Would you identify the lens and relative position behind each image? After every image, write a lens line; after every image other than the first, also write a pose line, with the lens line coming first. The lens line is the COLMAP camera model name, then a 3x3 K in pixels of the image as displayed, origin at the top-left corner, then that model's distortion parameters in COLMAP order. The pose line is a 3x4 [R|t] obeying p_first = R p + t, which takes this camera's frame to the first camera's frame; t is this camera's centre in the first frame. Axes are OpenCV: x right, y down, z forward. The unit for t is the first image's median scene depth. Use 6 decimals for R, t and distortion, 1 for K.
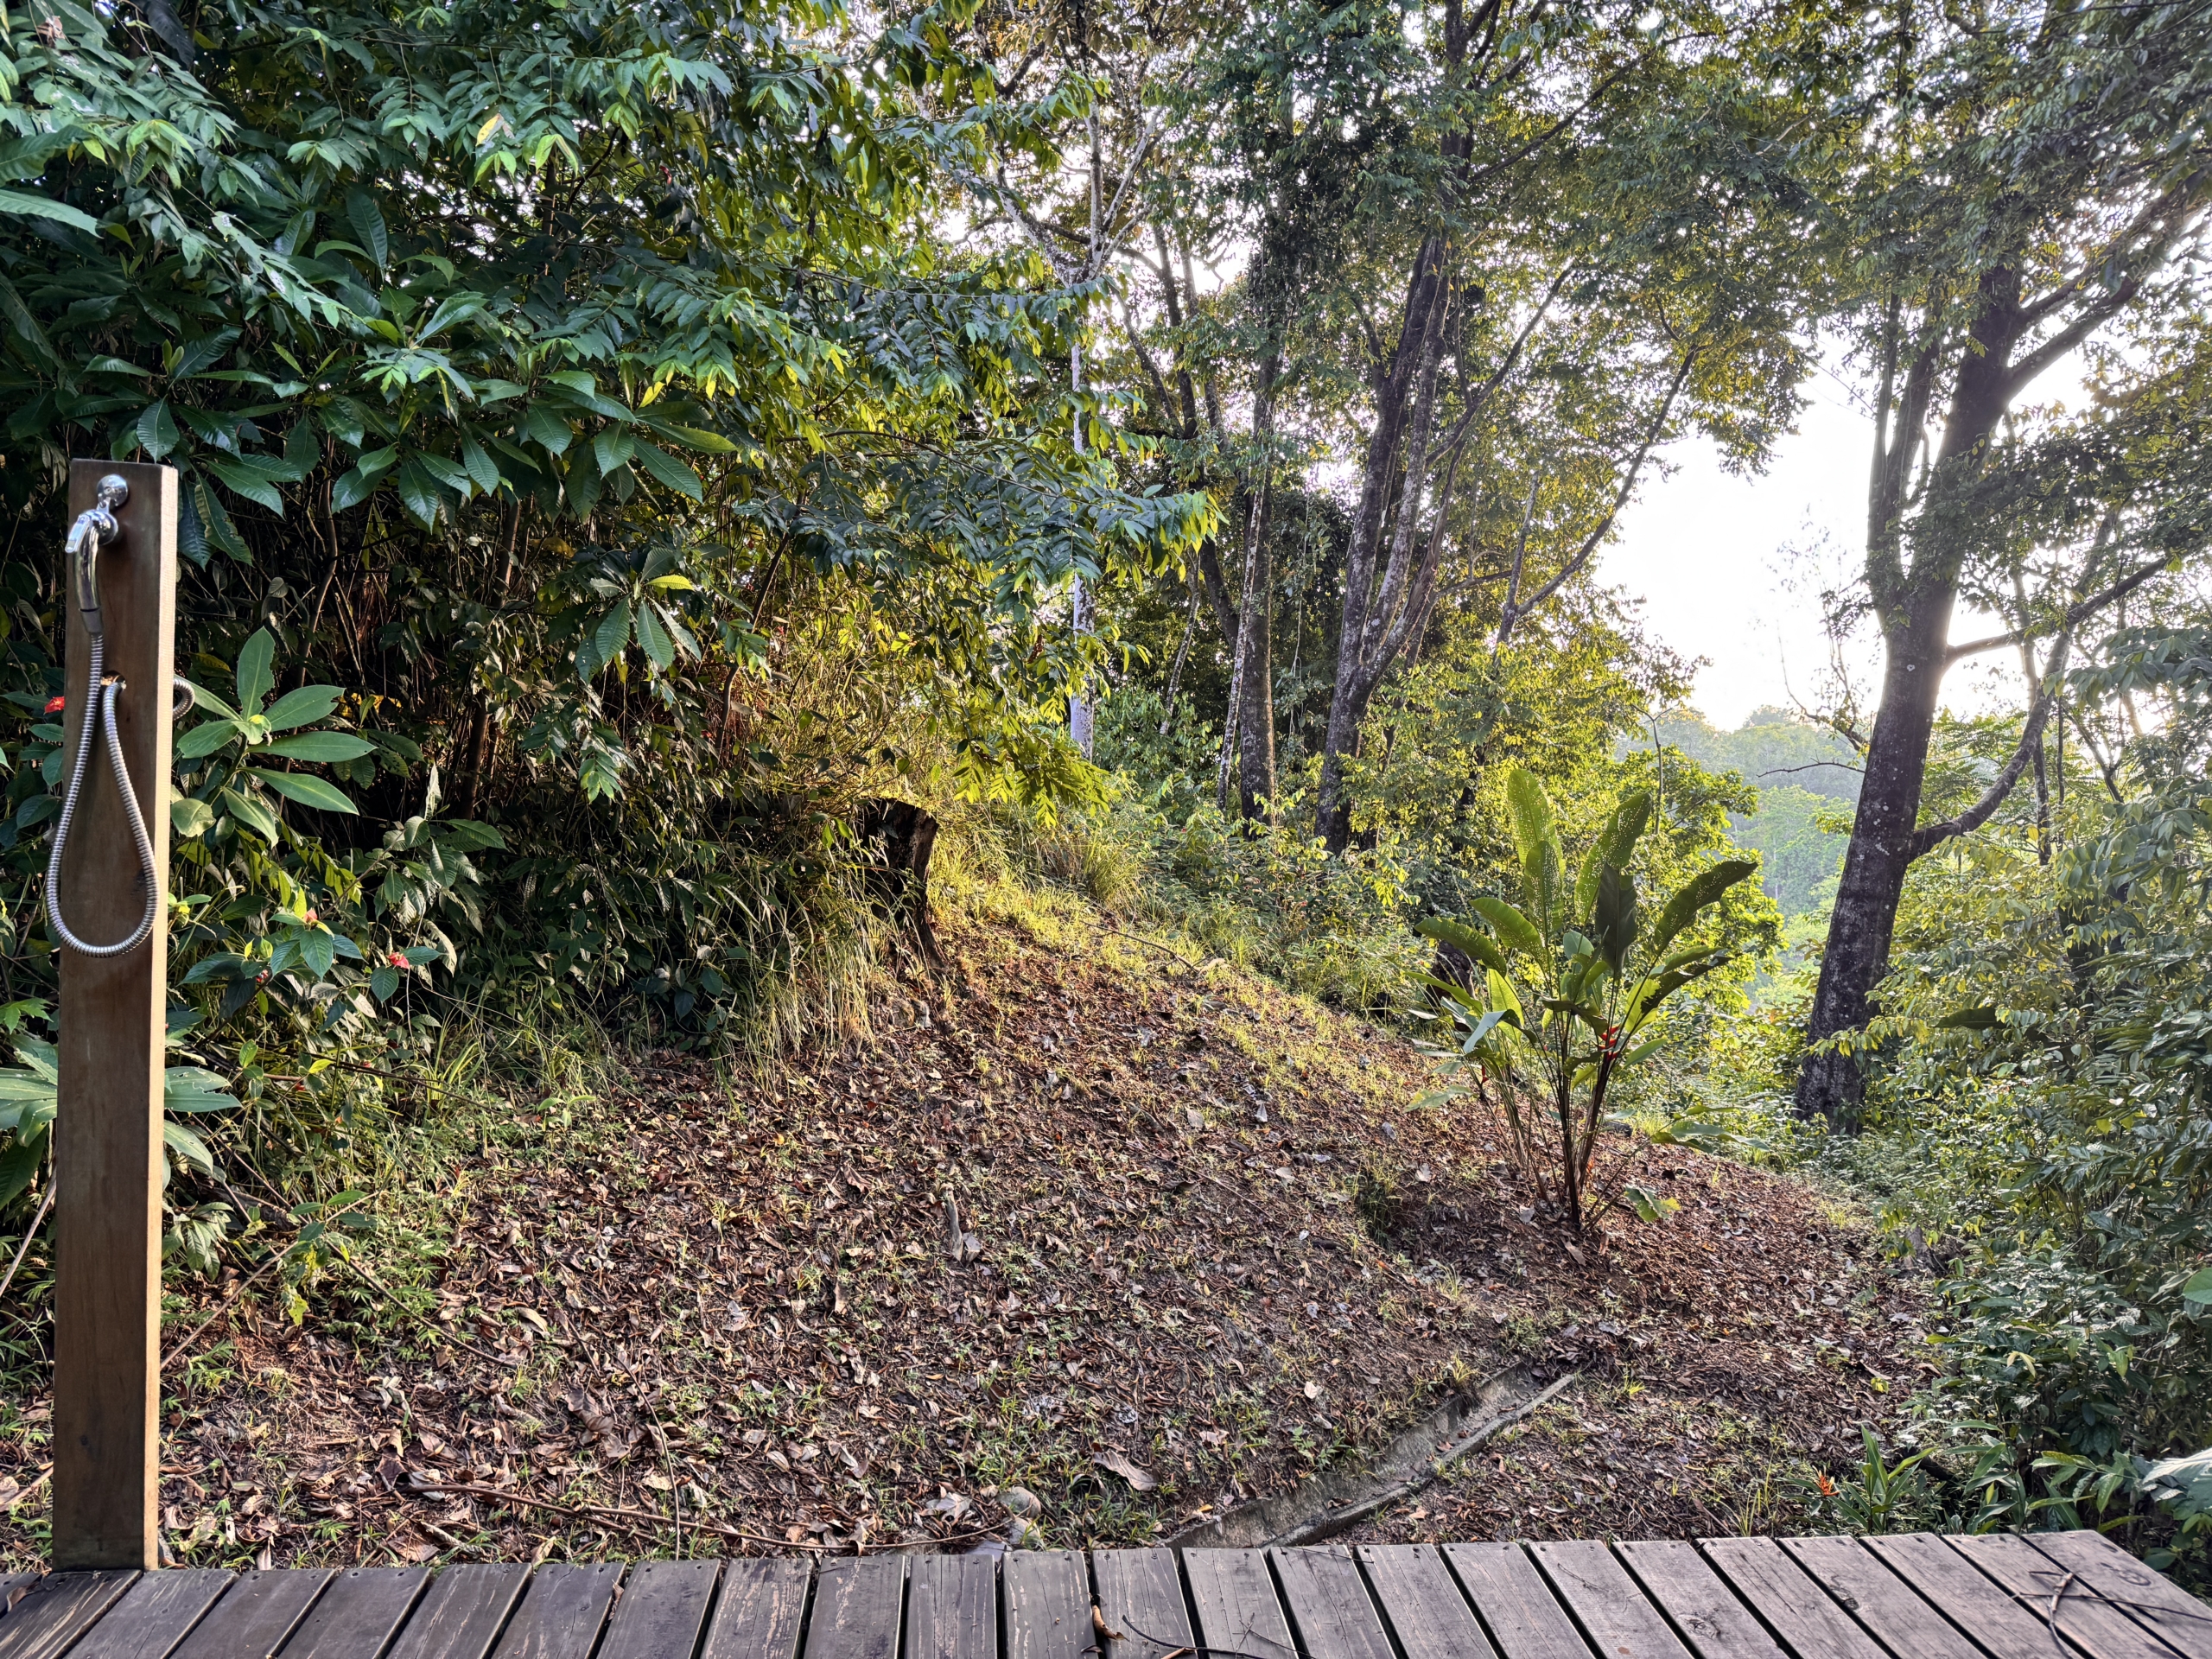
lens RADIAL K [[1526.4, 0, 1076.3], [0, 1526.4, 855.8], [0, 0, 1]] dist [0.162354, -0.167881]
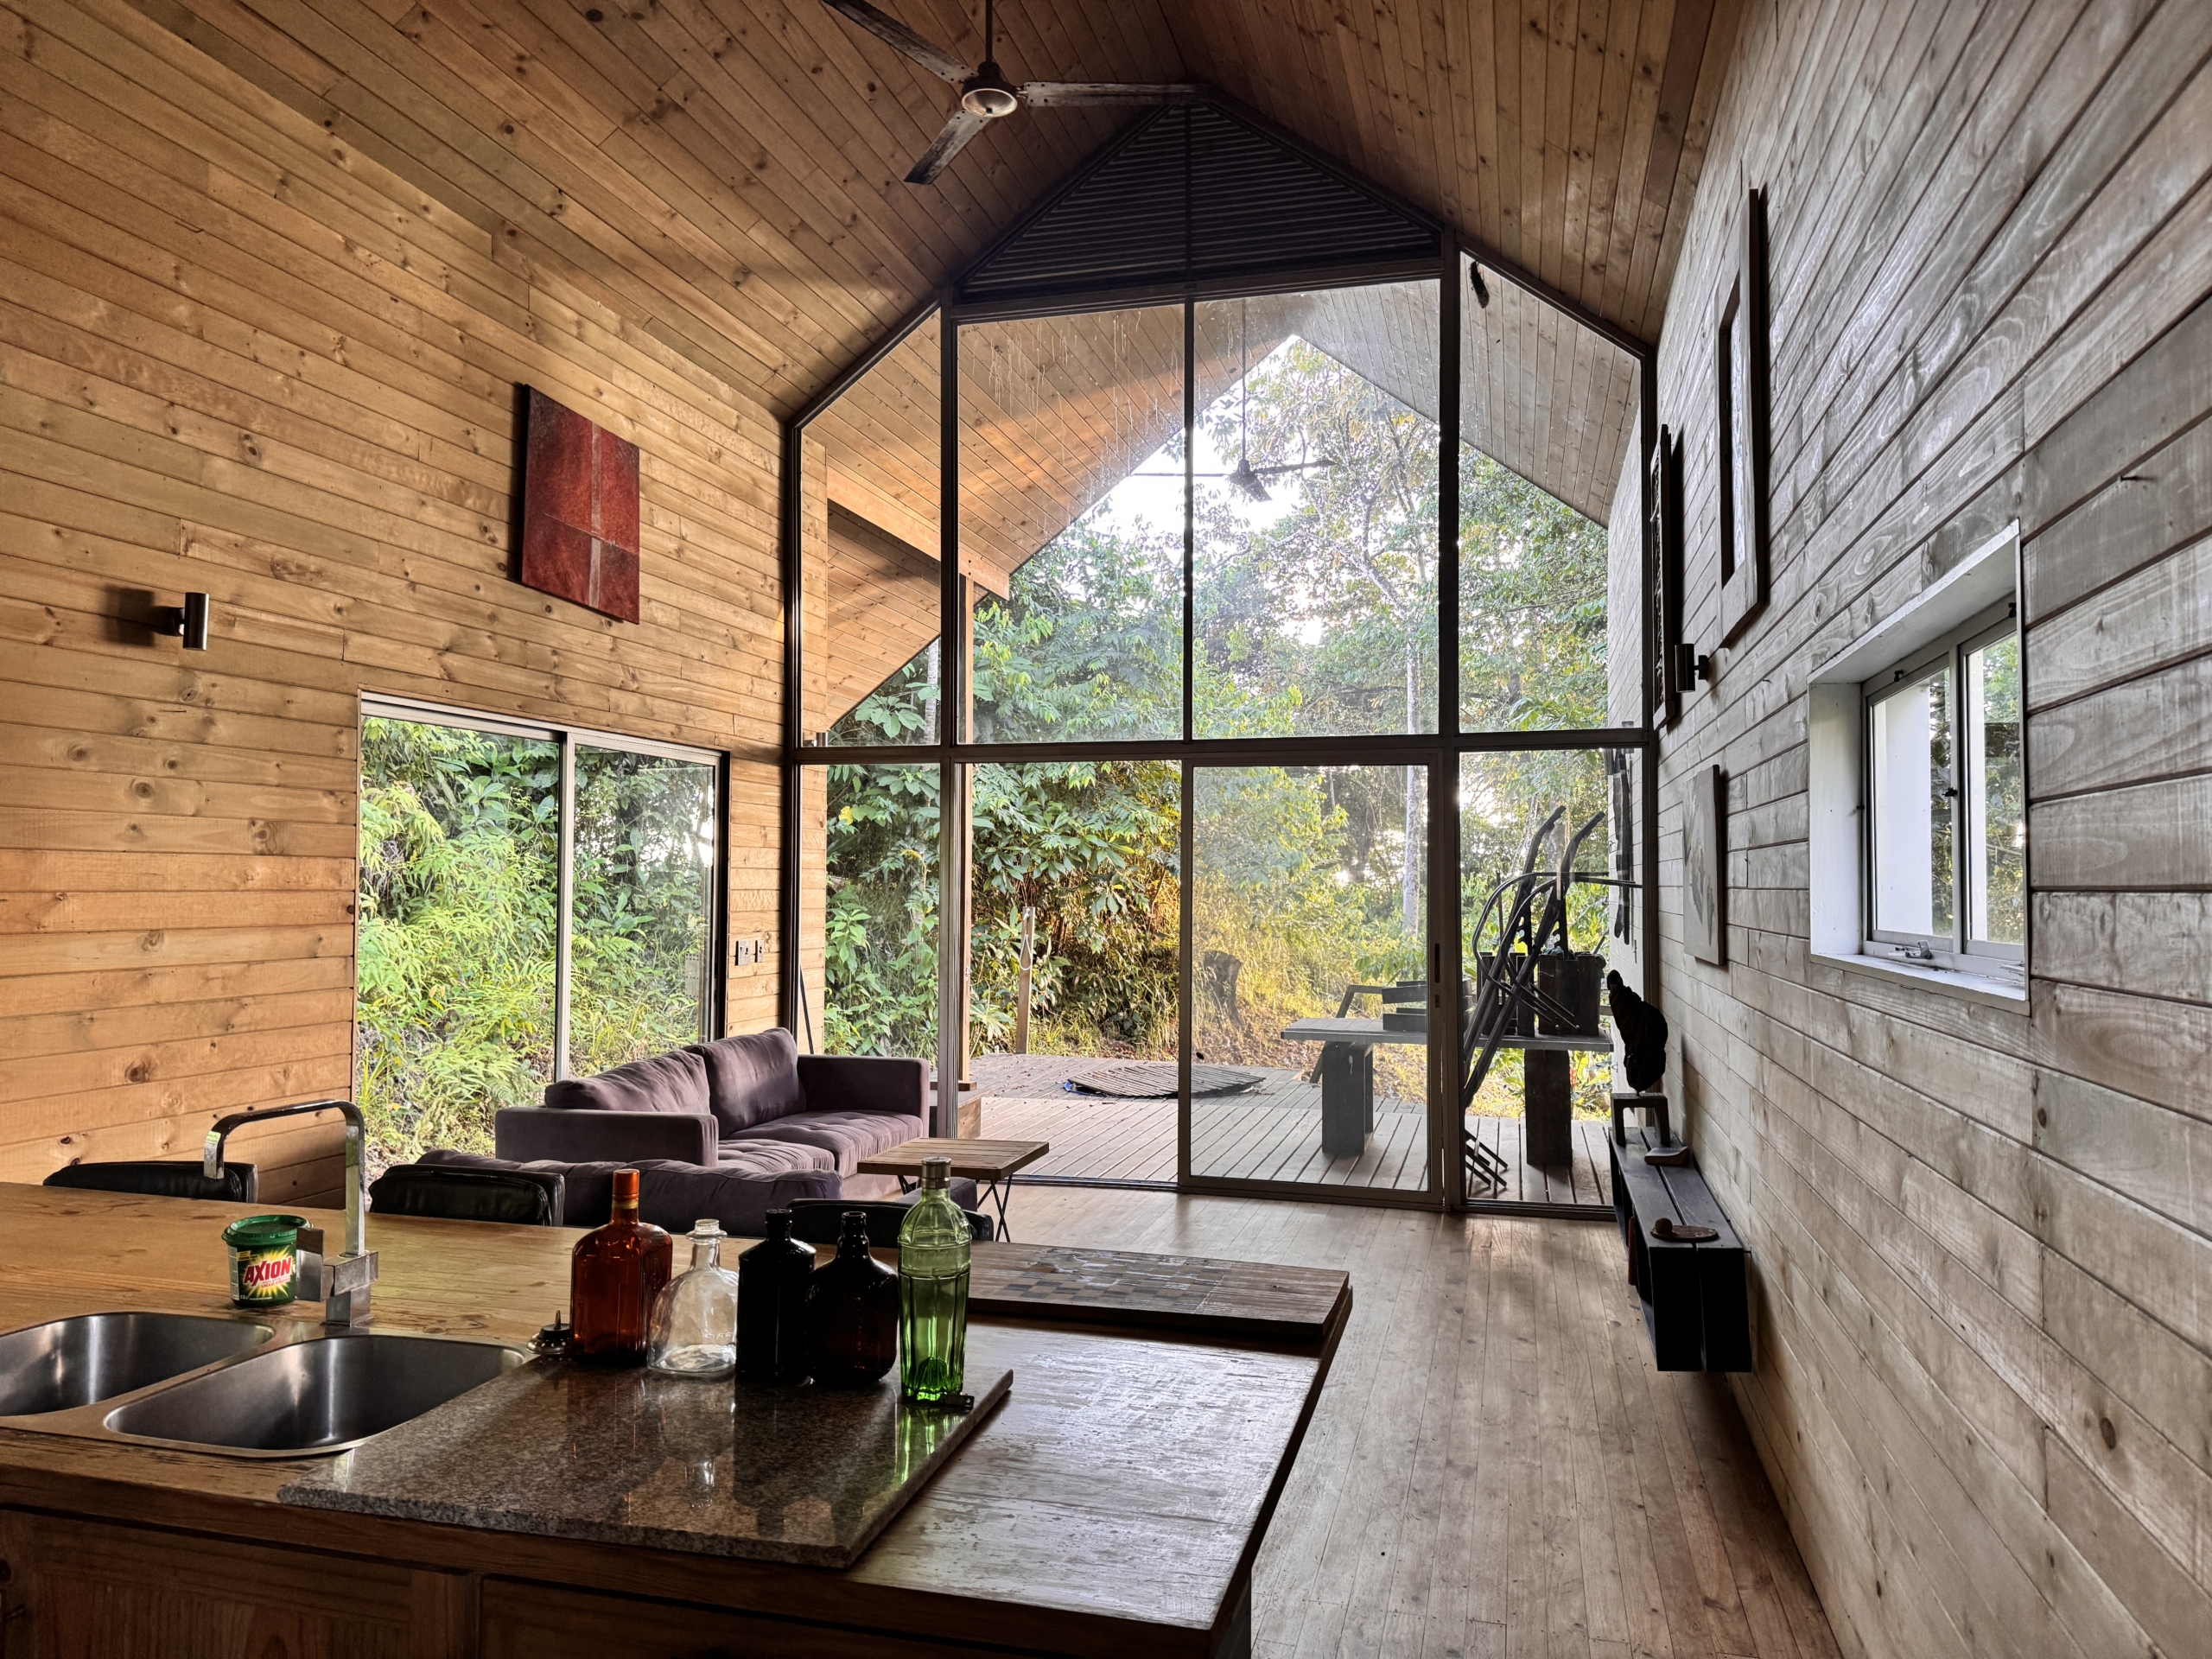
lens RADIAL K [[1559.3, 0, 1098.5], [0, 1559.3, 823.7], [0, 0, 1]] dist [0.144698, -0.211010]
pose [[0.947431, -0.008793, -0.319838, 0.473002], [-0.027770, 0.993590, -0.109579, 0.036476], [0.318751, 0.112700, 0.941114, -1.339133]]
